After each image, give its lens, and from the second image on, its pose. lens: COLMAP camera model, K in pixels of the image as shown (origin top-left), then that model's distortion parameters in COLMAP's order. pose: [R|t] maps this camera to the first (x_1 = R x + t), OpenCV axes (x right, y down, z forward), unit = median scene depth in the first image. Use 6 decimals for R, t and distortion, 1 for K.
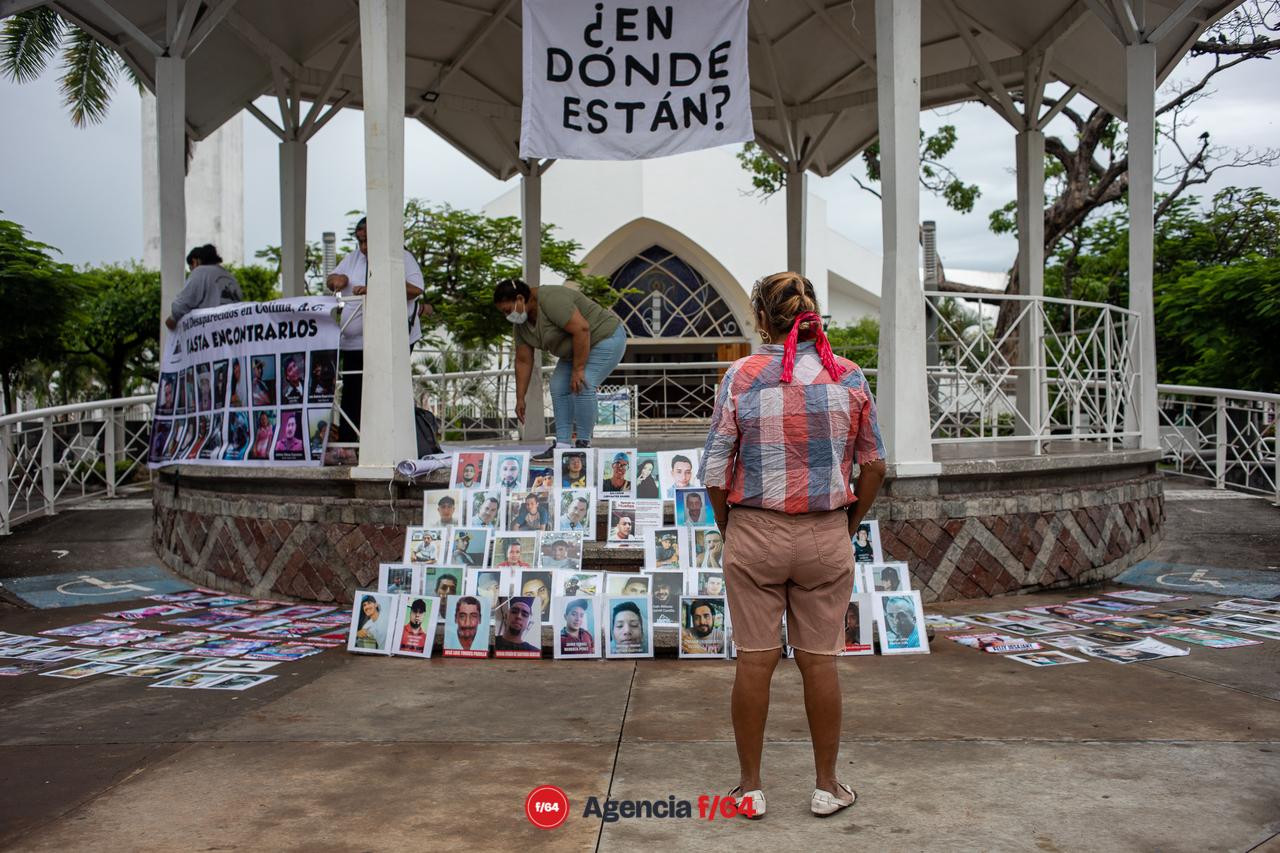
lens RADIAL K [[1278.3, 0, 640.0], [0, 1278.3, 426.5], [0, 0, 1]] dist [-0.055712, 0.017375]
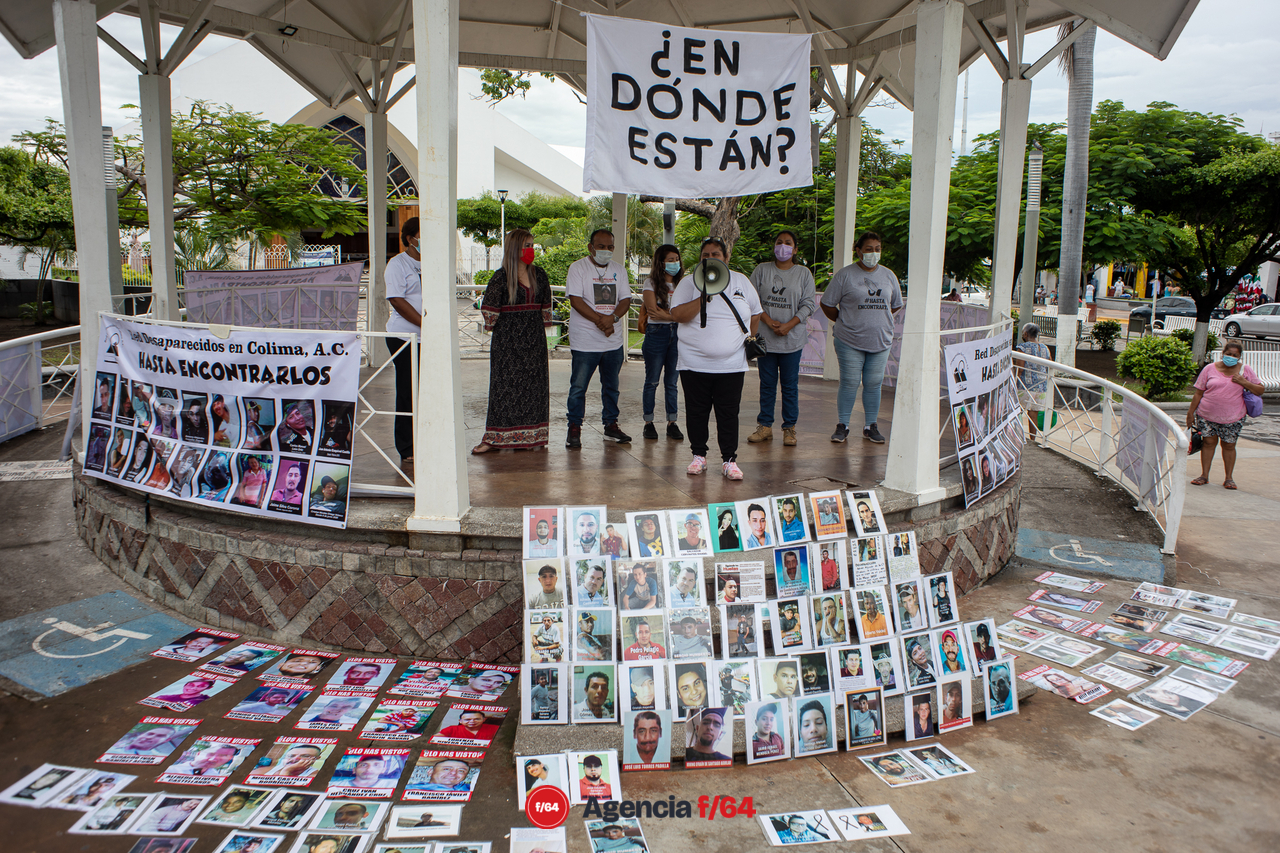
lens RADIAL K [[1030.3, 0, 640.0], [0, 1030.3, 426.5], [0, 0, 1]] dist [-0.099717, 0.112884]
pose [[0.948372, -0.024393, 0.316219, -0.301846], [-0.026390, 0.987511, 0.155322, -0.157180], [-0.316059, -0.155649, 0.935885, 0.249750]]
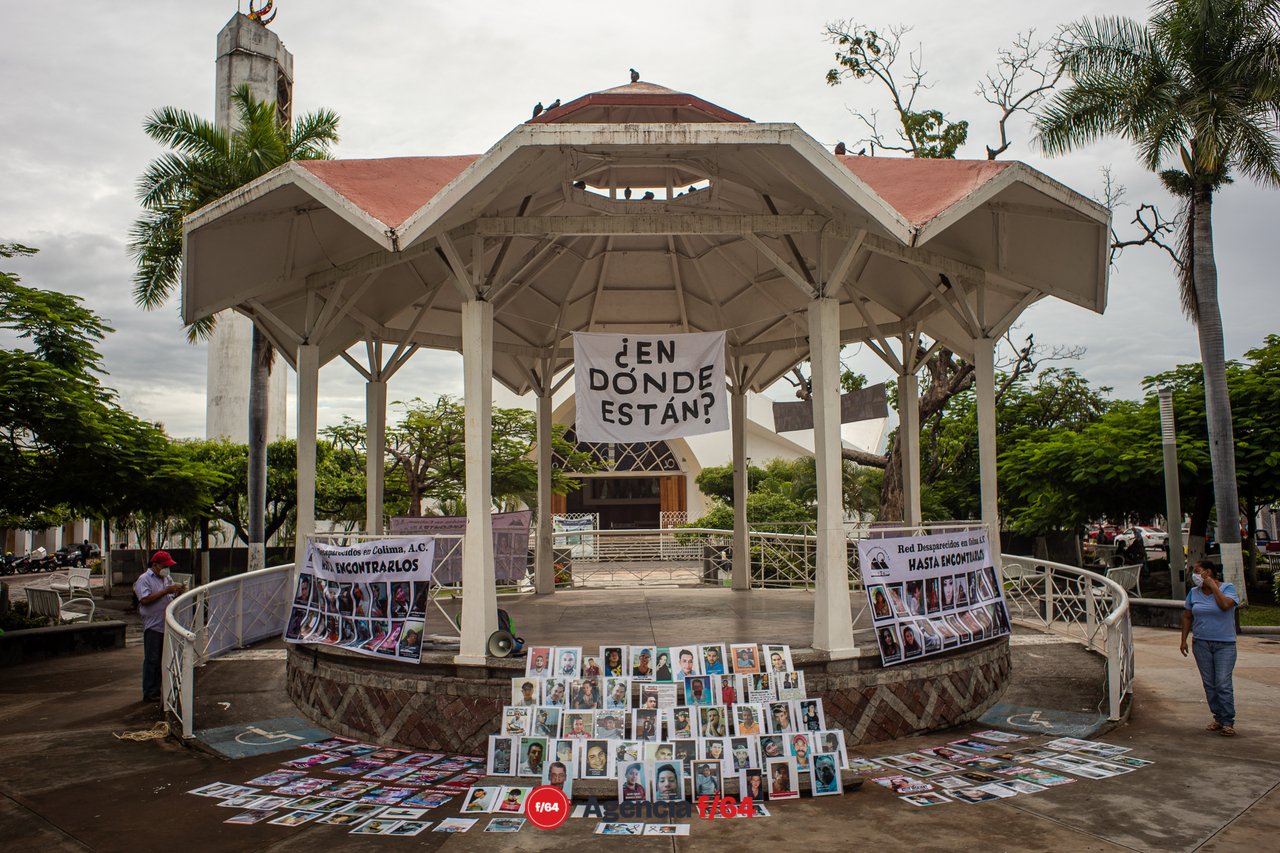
lens RADIAL K [[1028.7, 0, 640.0], [0, 1028.7, 426.5], [0, 0, 1]] dist [-0.062097, 0.009175]
pose [[0.998885, -0.001010, 0.047195, -0.072019], [0.005776, 0.994875, -0.100944, -0.108132], [-0.046851, 0.101104, 0.993772, -0.185133]]
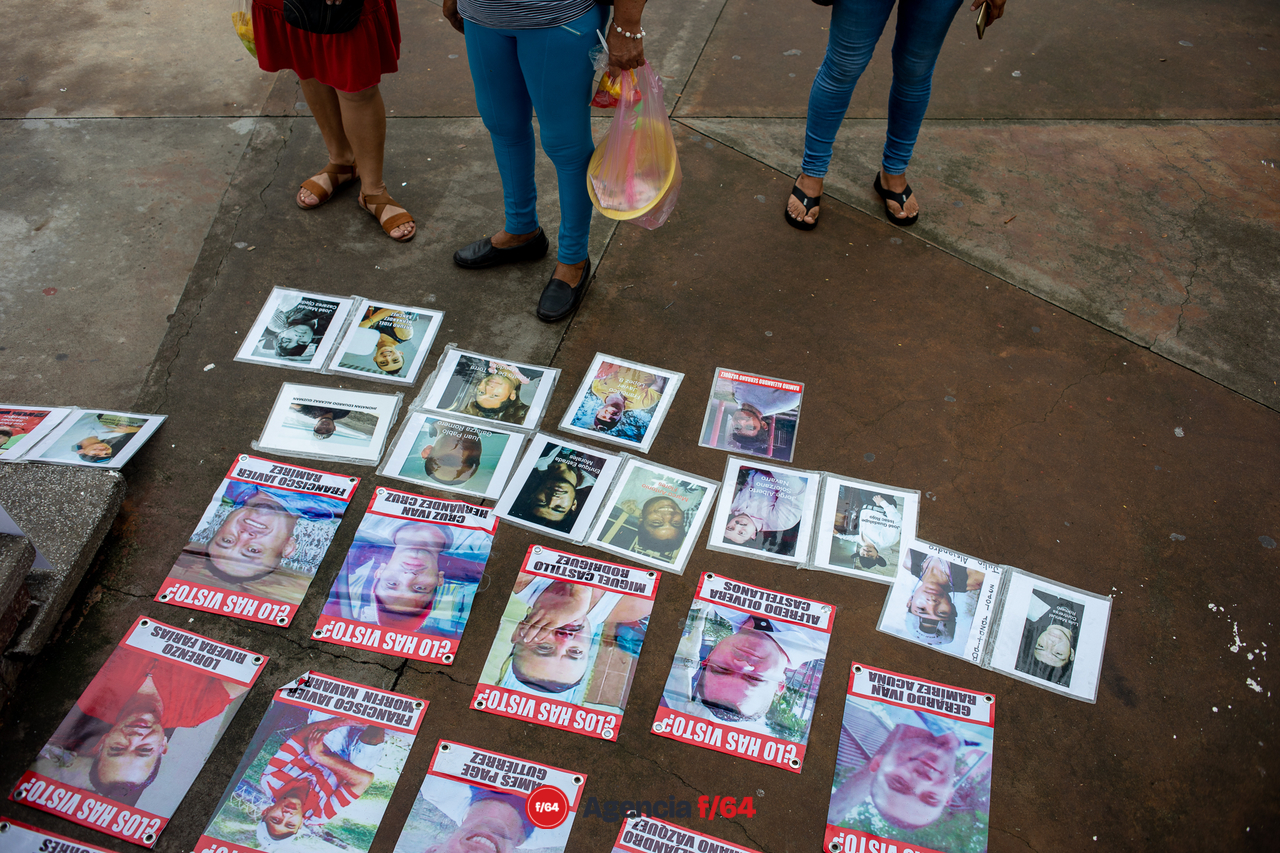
lens RADIAL K [[1278.3, 0, 640.0], [0, 1278.3, 426.5], [0, 0, 1]] dist [-0.055712, 0.017375]
pose [[-0.990206, 0.055599, -0.128064, -0.289156], [-0.054783, 0.688976, 0.722711, -0.152515], [0.128416, 0.722648, -0.679182, 1.064666]]
